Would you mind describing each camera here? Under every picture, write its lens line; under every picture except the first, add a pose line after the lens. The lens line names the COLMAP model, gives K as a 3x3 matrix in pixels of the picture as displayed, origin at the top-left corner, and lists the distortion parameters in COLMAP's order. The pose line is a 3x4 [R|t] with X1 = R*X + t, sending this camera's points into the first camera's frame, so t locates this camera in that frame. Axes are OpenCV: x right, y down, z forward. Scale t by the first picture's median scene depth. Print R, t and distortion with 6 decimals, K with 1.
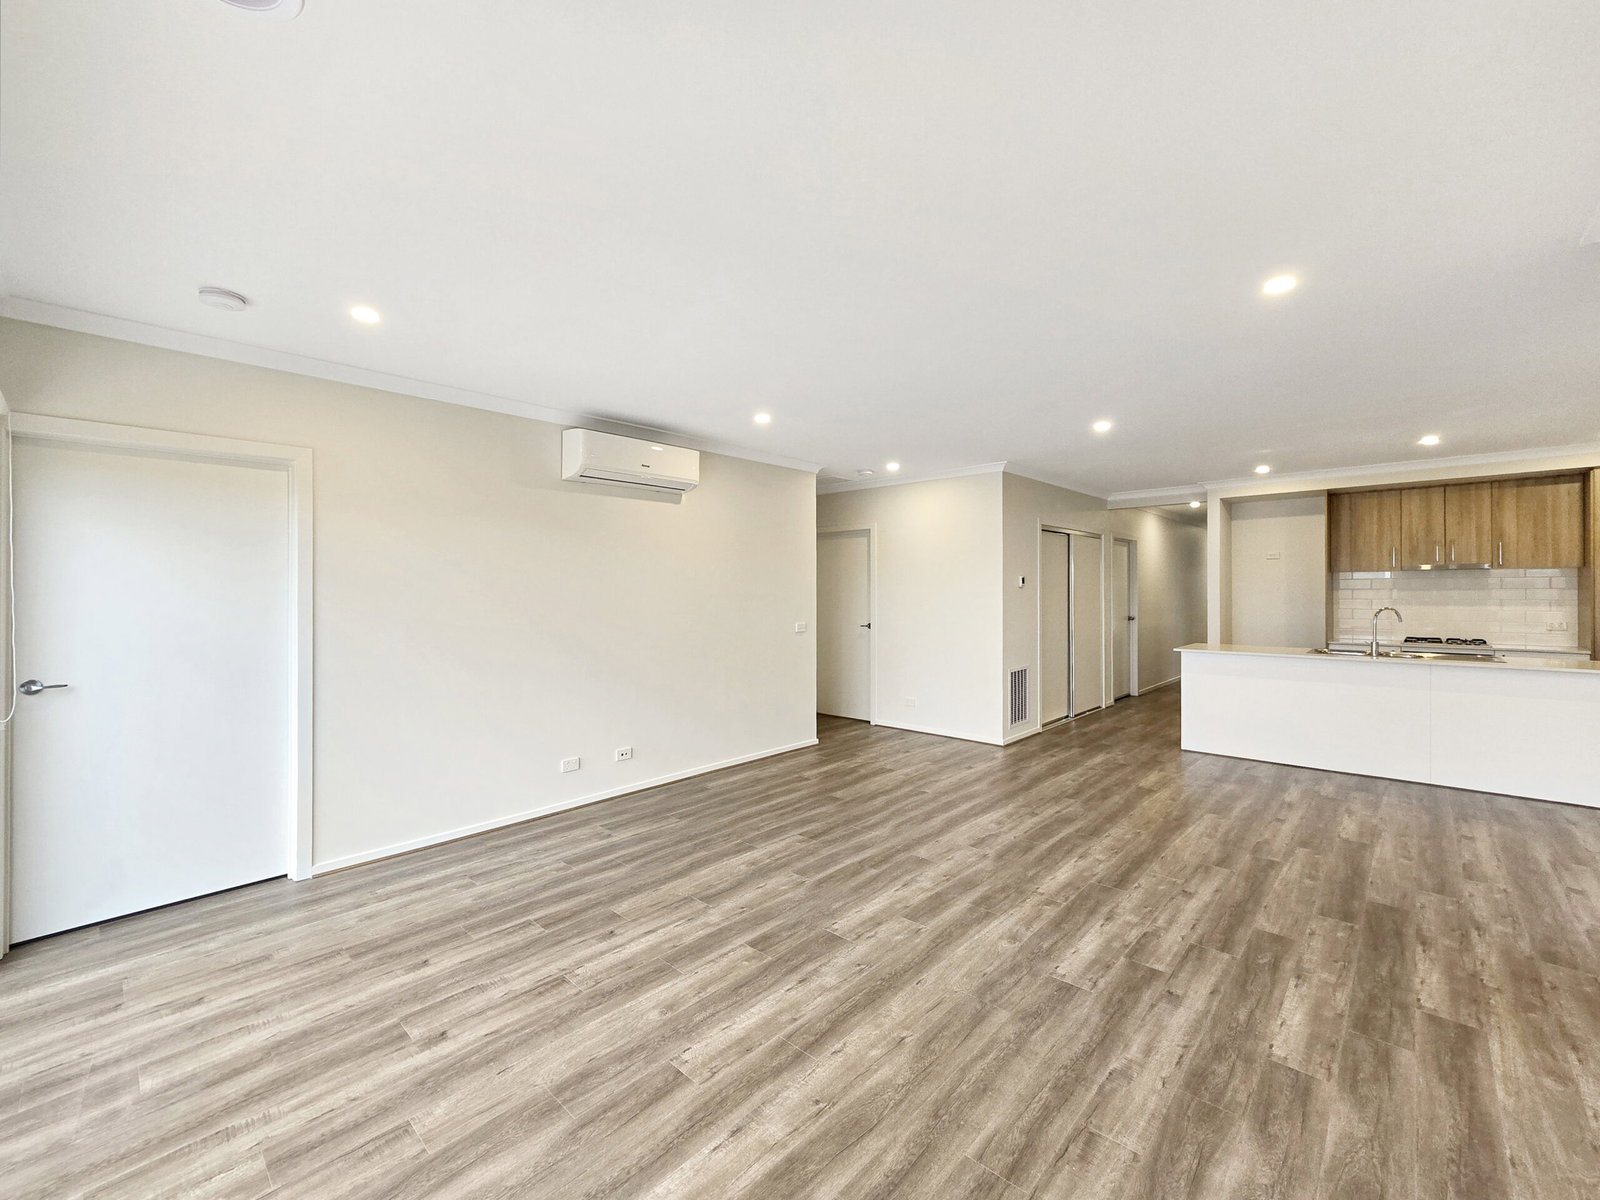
lens RADIAL K [[646.8, 0, 800.0], [0, 646.8, 600.0], [0, 0, 1]] dist [-0.002040, -0.000430]
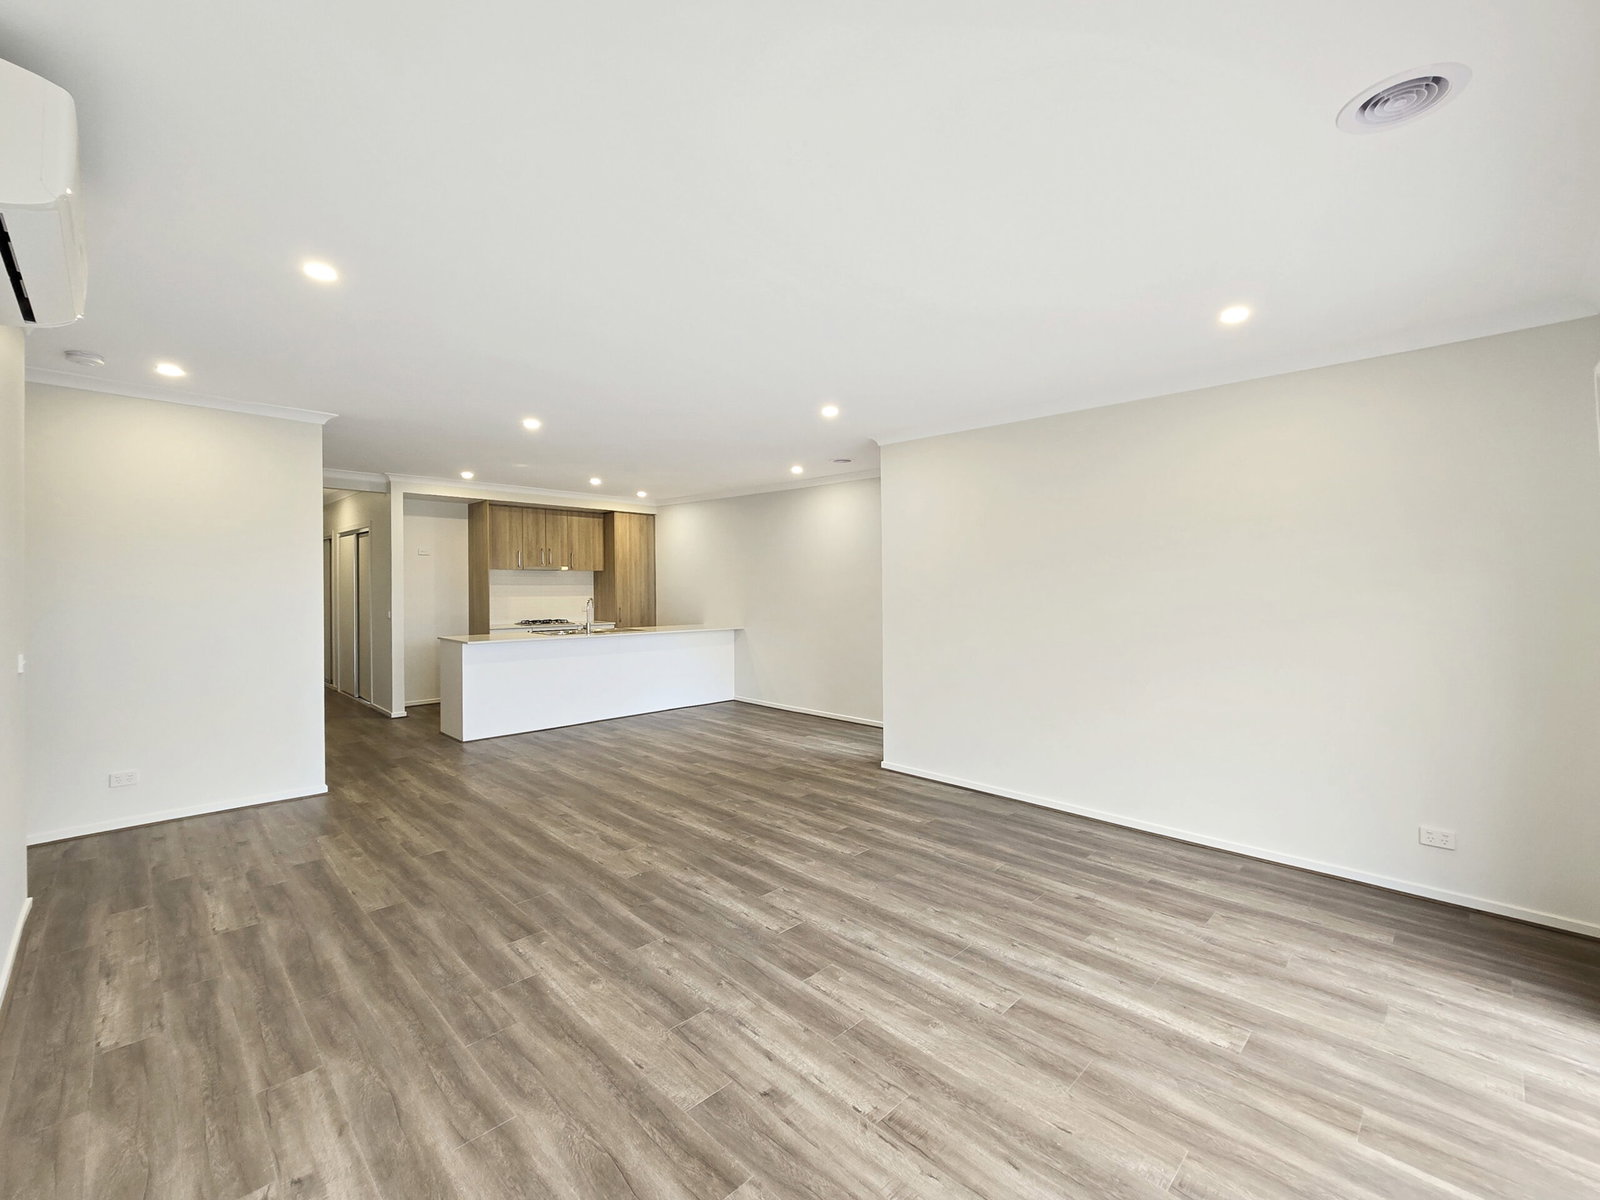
lens RADIAL K [[676.7, 0, 800.0], [0, 676.7, 600.0], [0, 0, 1]] dist [0.001306, 0.000426]
pose [[0.056708, -0.020904, 0.998172, -0.844212], [0.013606, 0.999704, 0.020164, -0.012179], [-0.998298, 0.012438, 0.056976, 0.788277]]
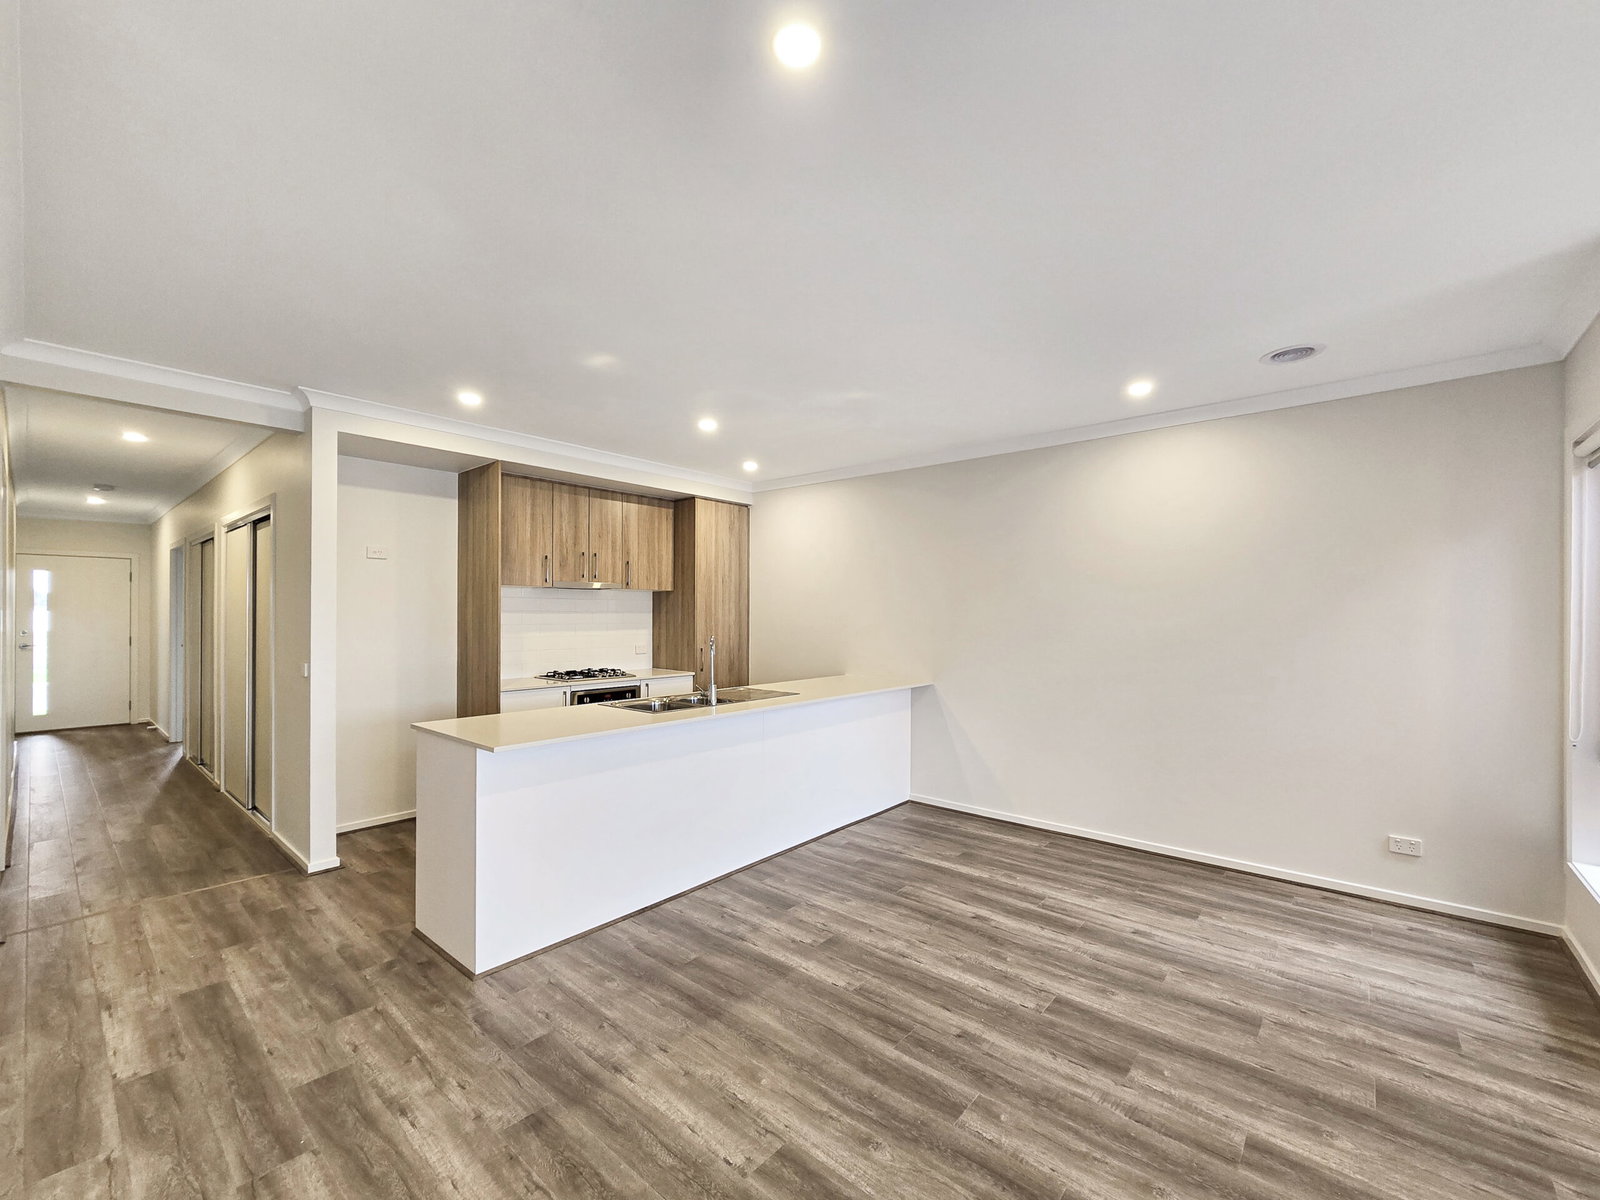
lens RADIAL K [[673.2, 0, 833.0], [0, 673.2, 617.9], [0, 0, 1]] dist [0.000424, 0.000315]
pose [[-0.040966, -0.003784, 0.999153, 0.245106], [0.013513, 0.999899, 0.004341, -0.019104], [-0.999069, 0.013679, -0.040911, 1.495958]]
